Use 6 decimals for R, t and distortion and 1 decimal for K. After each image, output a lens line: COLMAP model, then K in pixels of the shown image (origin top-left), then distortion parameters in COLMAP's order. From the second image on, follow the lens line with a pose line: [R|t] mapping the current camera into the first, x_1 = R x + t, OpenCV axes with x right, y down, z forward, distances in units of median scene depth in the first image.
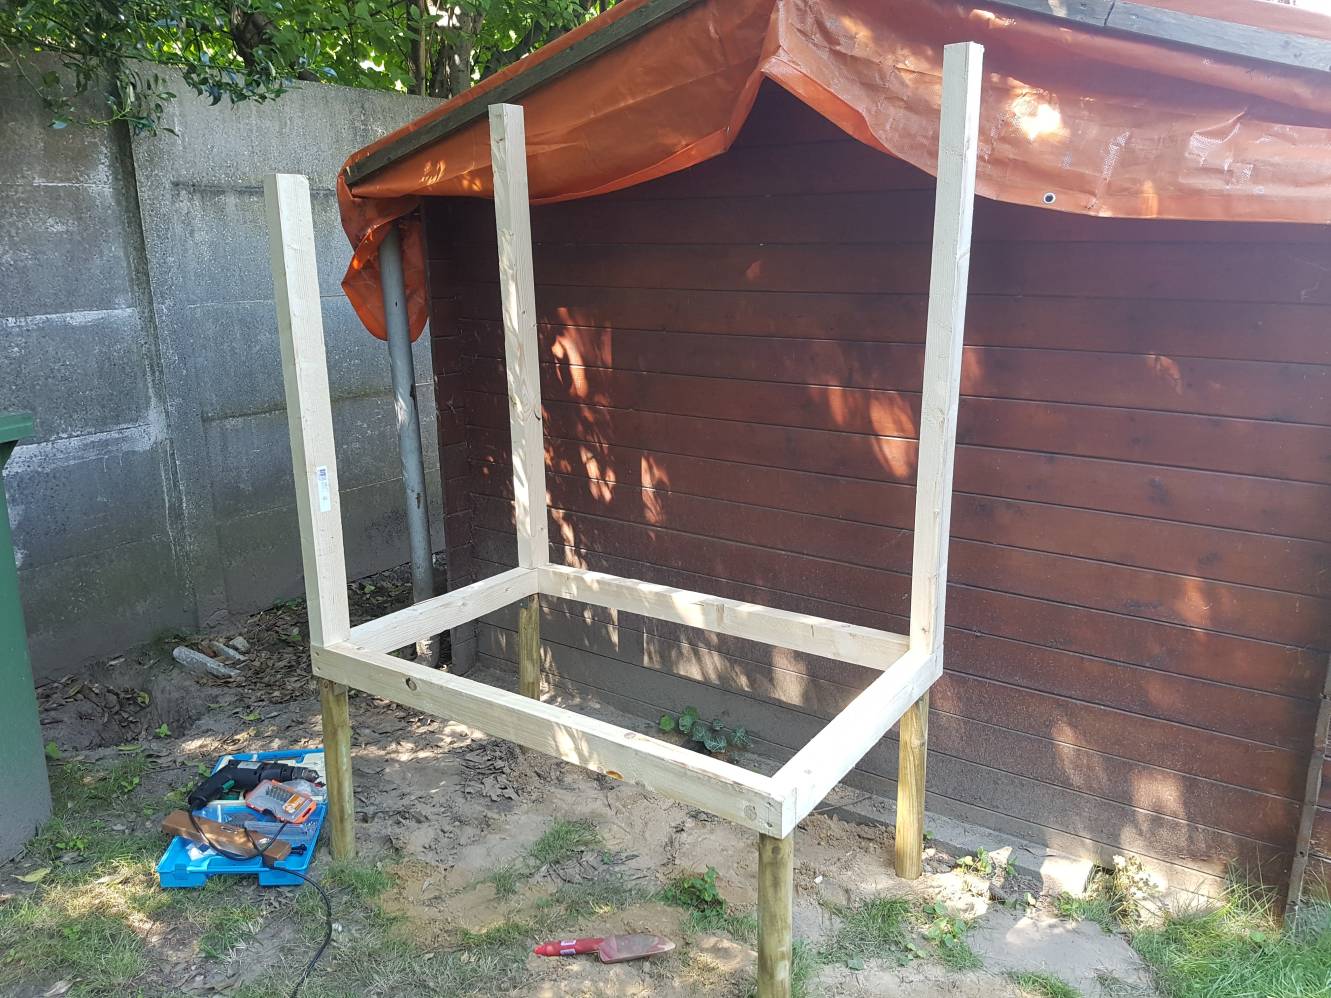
lens RADIAL K [[1047.4, 0, 662.8], [0, 1047.4, 511.4], [0, 0, 1]] dist [0.055873, -0.096319]
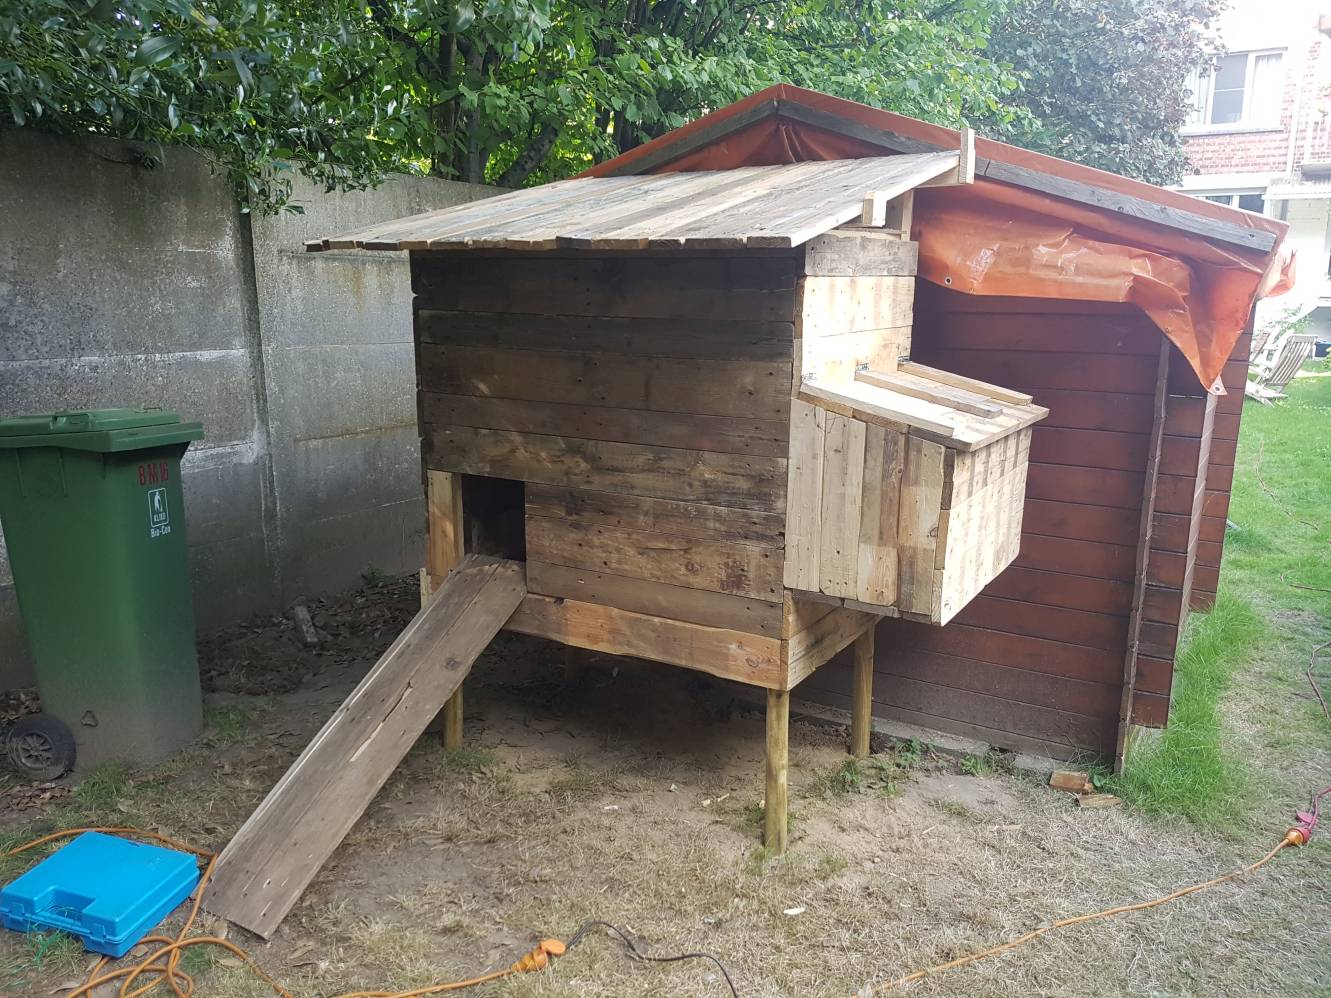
lens RADIAL K [[1031.9, 0, 673.2], [0, 1031.9, 514.5], [0, 0, 1]] dist [0.177380, -0.300789]
pose [[0.997933, 0.004547, 0.064102, -0.075976], [-0.001546, 0.998904, -0.046784, 0.062953], [-0.064244, 0.046588, 0.996846, -0.277930]]
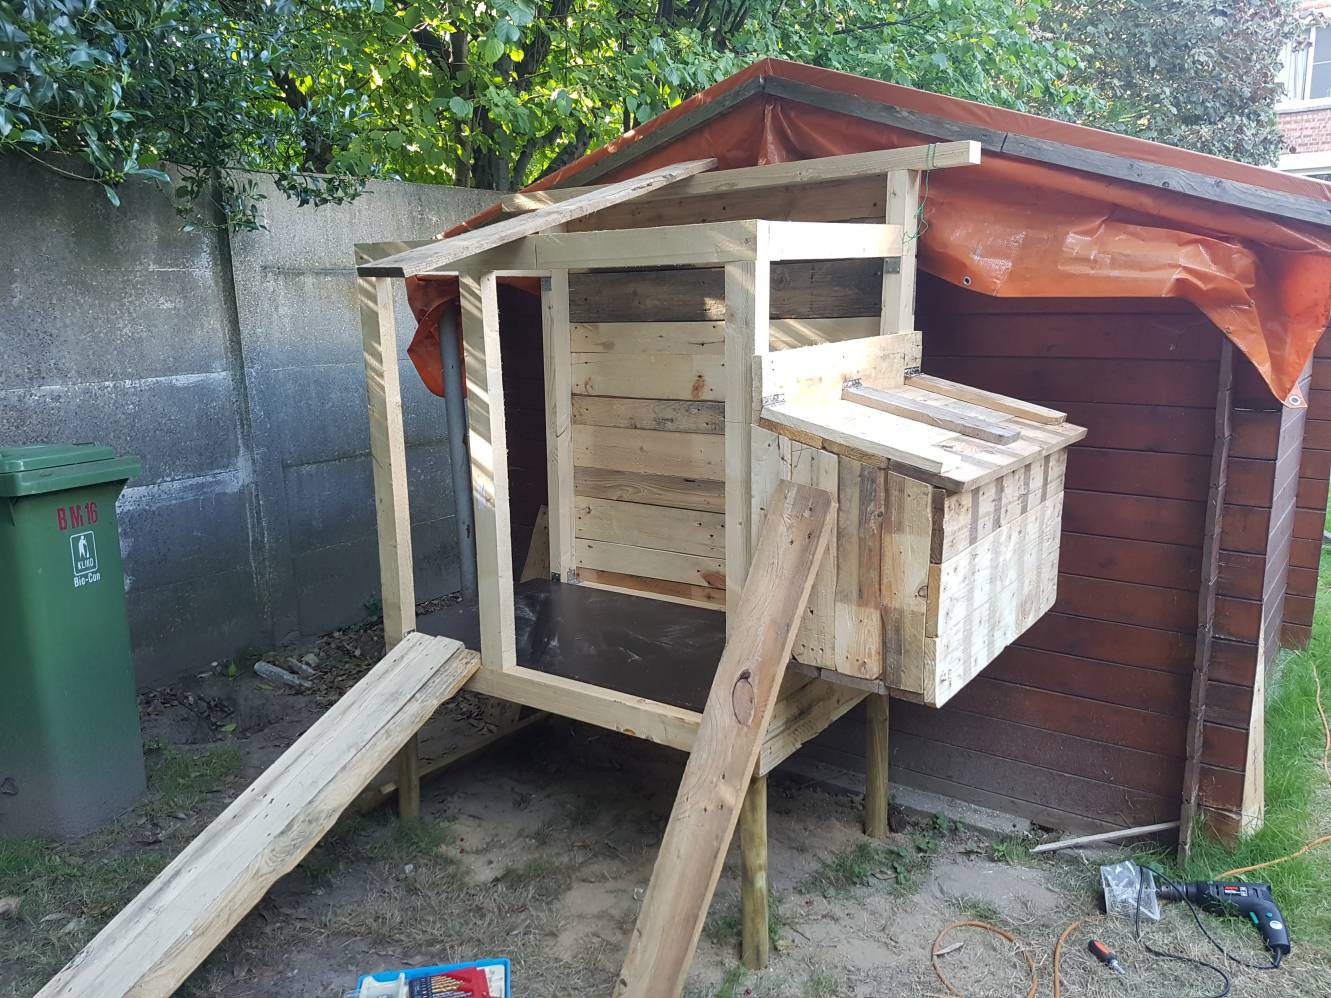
lens RADIAL K [[1036.5, 0, 670.5], [0, 1036.5, 500.4], [0, 0, 1]] dist [0.137771, -0.226196]
pose [[0.999744, -0.007734, -0.021269, 0.018419], [0.006414, 0.998090, -0.061447, 0.027346], [0.021703, 0.061295, 0.997884, -0.161473]]
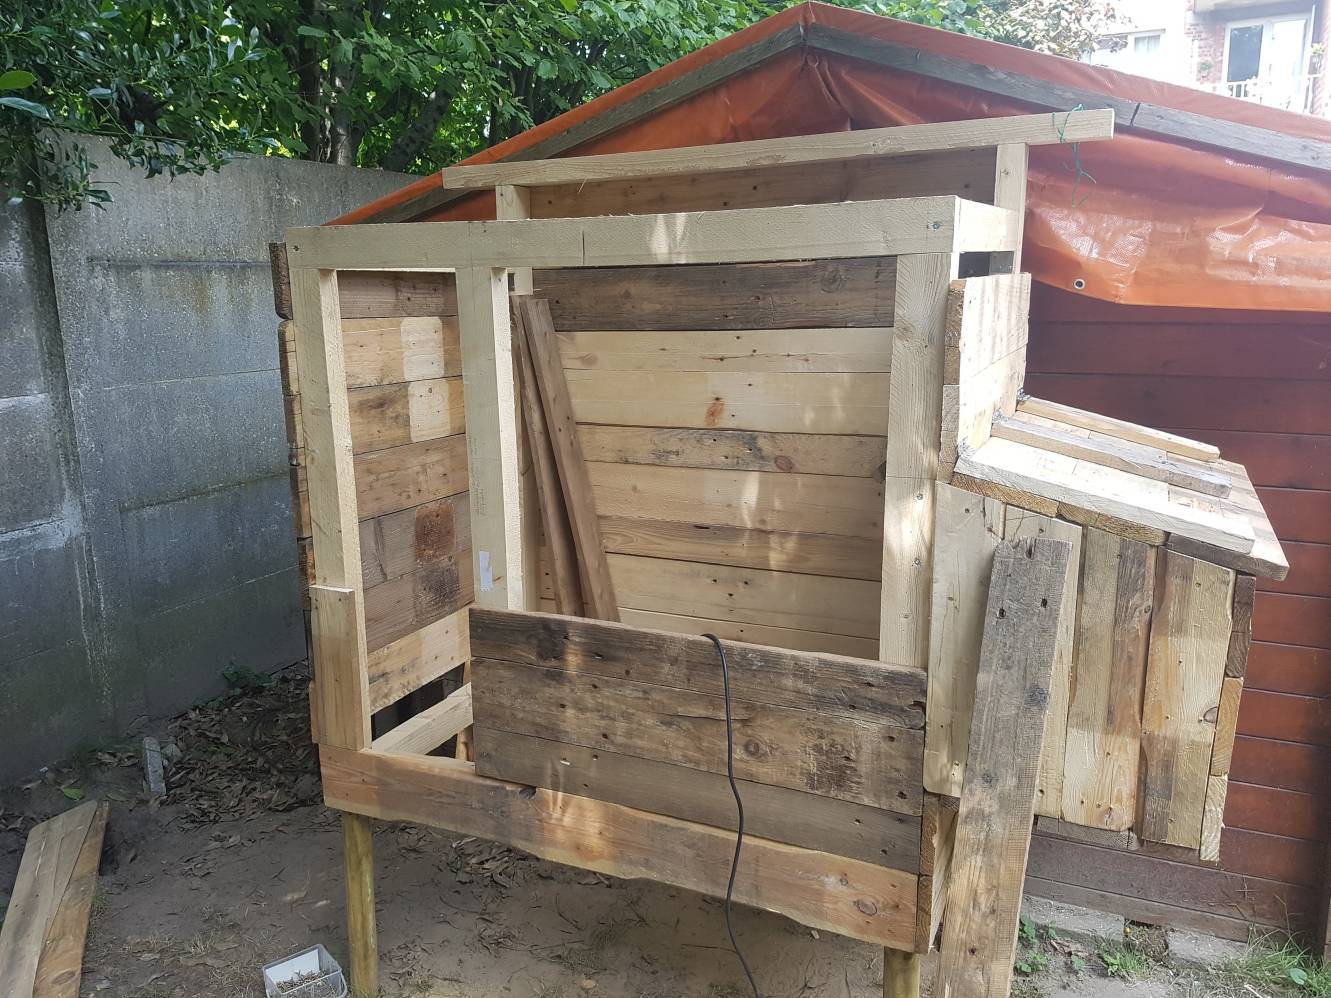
lens RADIAL K [[1035.1, 0, 650.9], [0, 1035.1, 505.5], [0, 0, 1]] dist [0.086600, -0.149655]
pose [[0.986948, -0.040319, 0.155908, -0.132483], [0.048003, 0.997795, -0.045839, -0.029817], [-0.153716, 0.052725, 0.986707, 0.030064]]
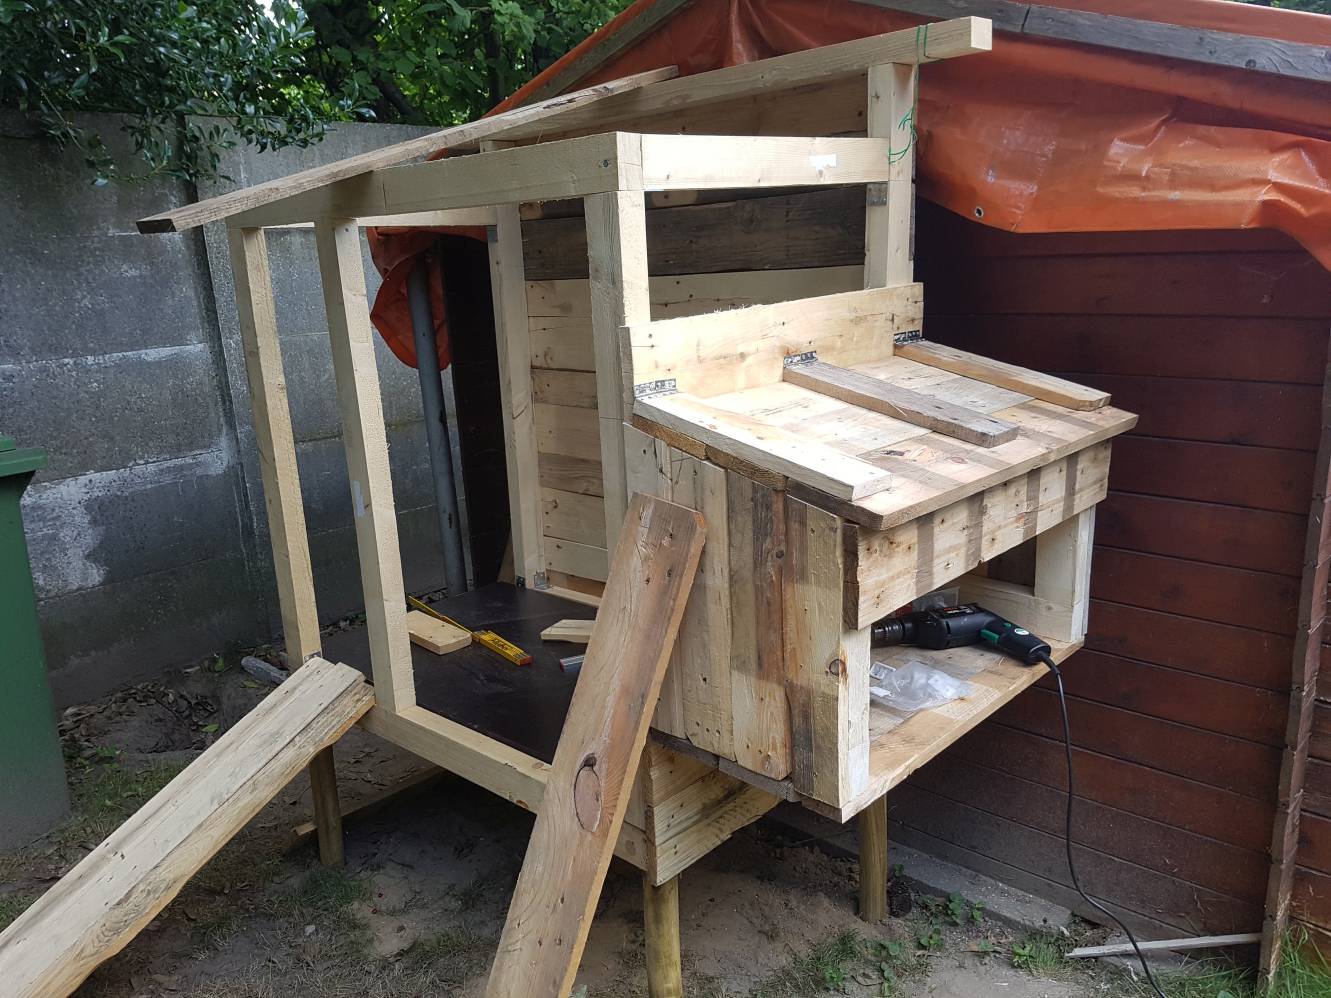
lens RADIAL K [[1044.6, 0, 661.5], [0, 1044.6, 512.4], [0, 0, 1]] dist [0.101030, -0.174426]
pose [[0.986828, -0.001703, -0.161765, 0.139810], [0.000736, 0.999982, -0.006035, -0.012608], [0.161772, 0.005836, 0.986811, 0.004783]]
